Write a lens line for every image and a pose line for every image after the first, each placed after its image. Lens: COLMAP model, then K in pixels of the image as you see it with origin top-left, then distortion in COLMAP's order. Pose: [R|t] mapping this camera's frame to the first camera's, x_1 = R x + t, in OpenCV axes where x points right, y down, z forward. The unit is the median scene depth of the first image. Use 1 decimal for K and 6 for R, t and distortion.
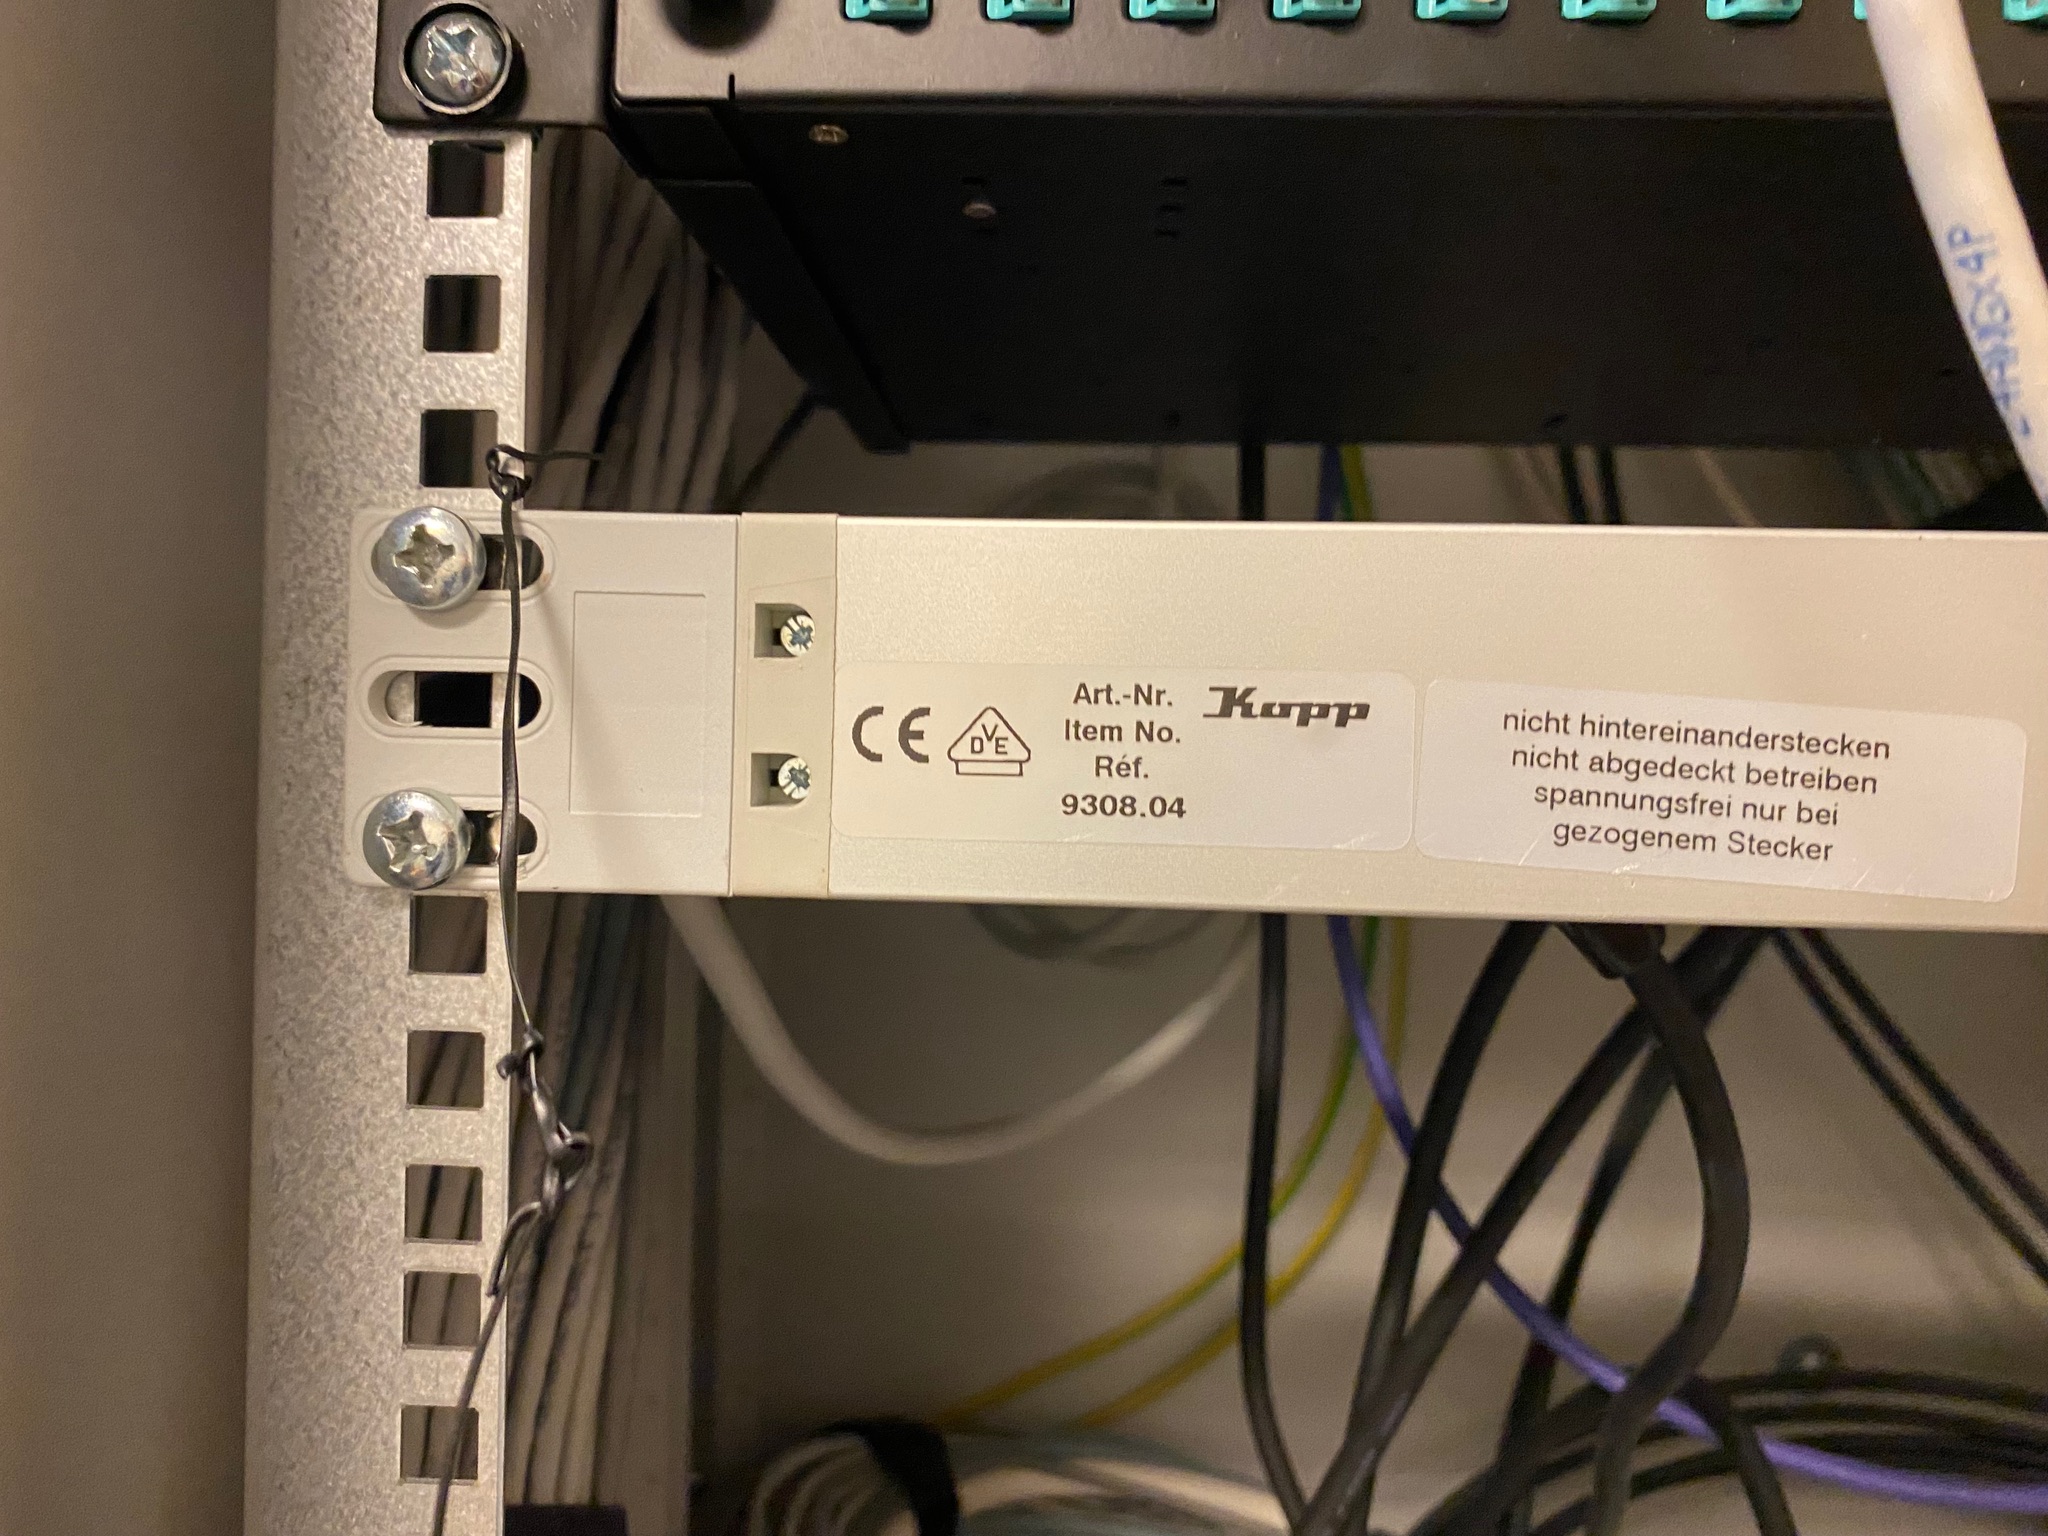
lens RADIAL K [[1536.6, 0, 989.8], [0, 1536.6, 757.5], [0, 0, 1]] dist [0.036163, -0.055432]
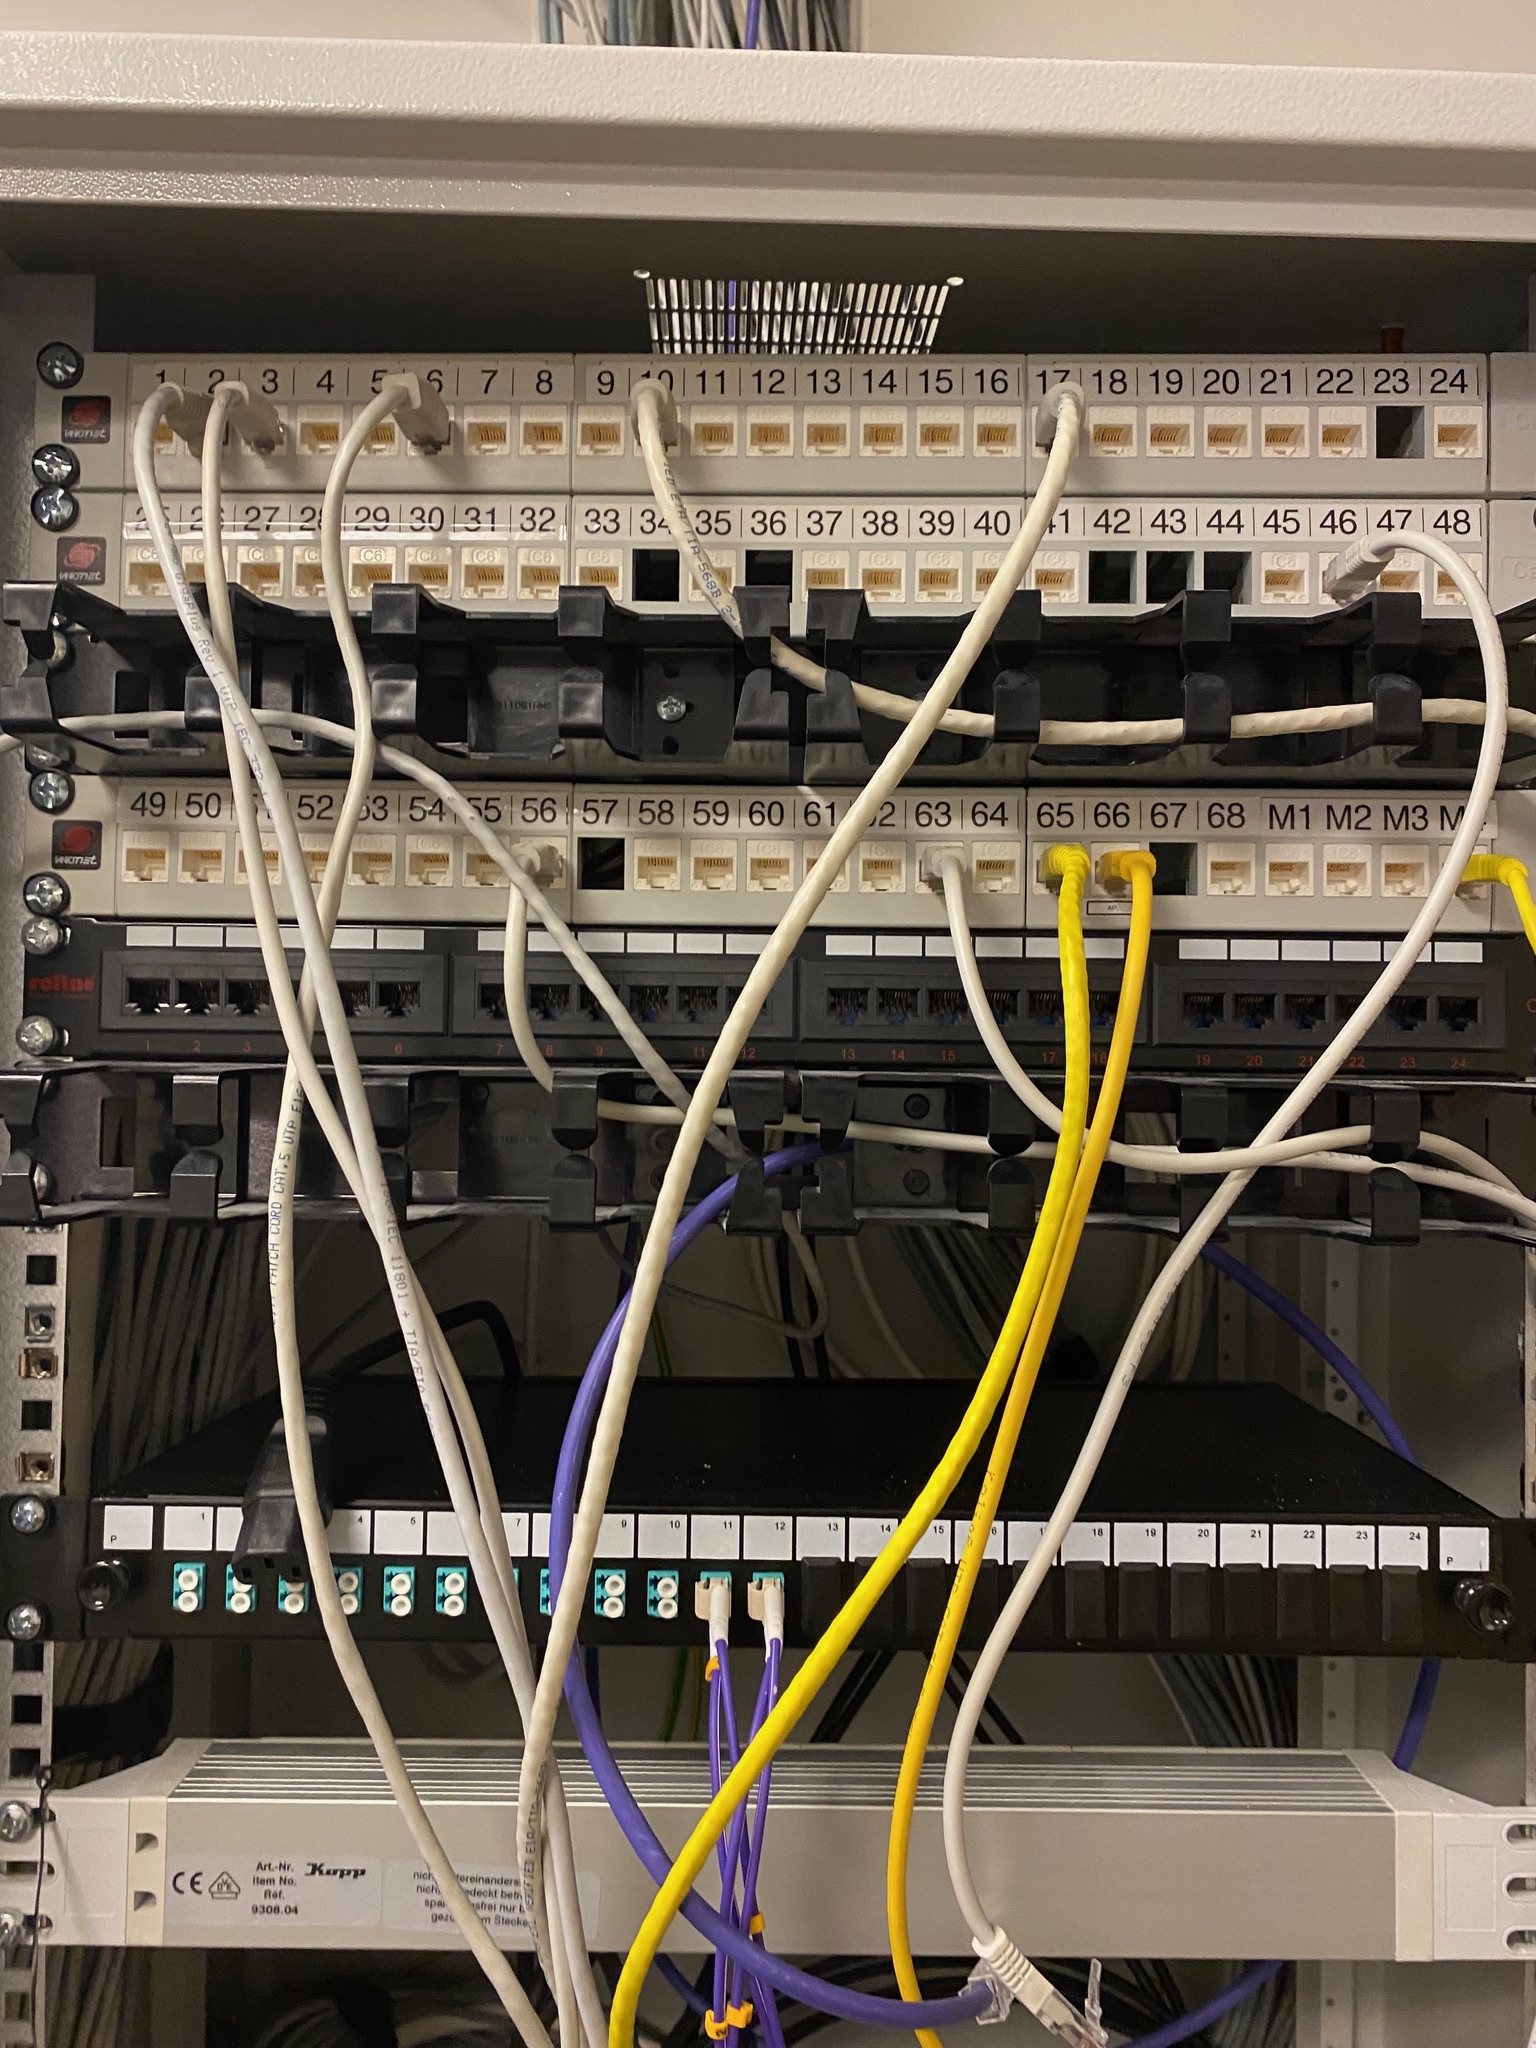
lens RADIAL K [[1536.6, 0, 759.2], [0, 1536.6, 1004.9], [0, 0, 1]] dist [0.036163, -0.055432]
pose [[0.998322, -0.006317, 0.057555, 0.779408], [0.009437, 0.998491, -0.054092, -1.379024], [-0.057127, 0.054544, 0.996876, -1.803285]]
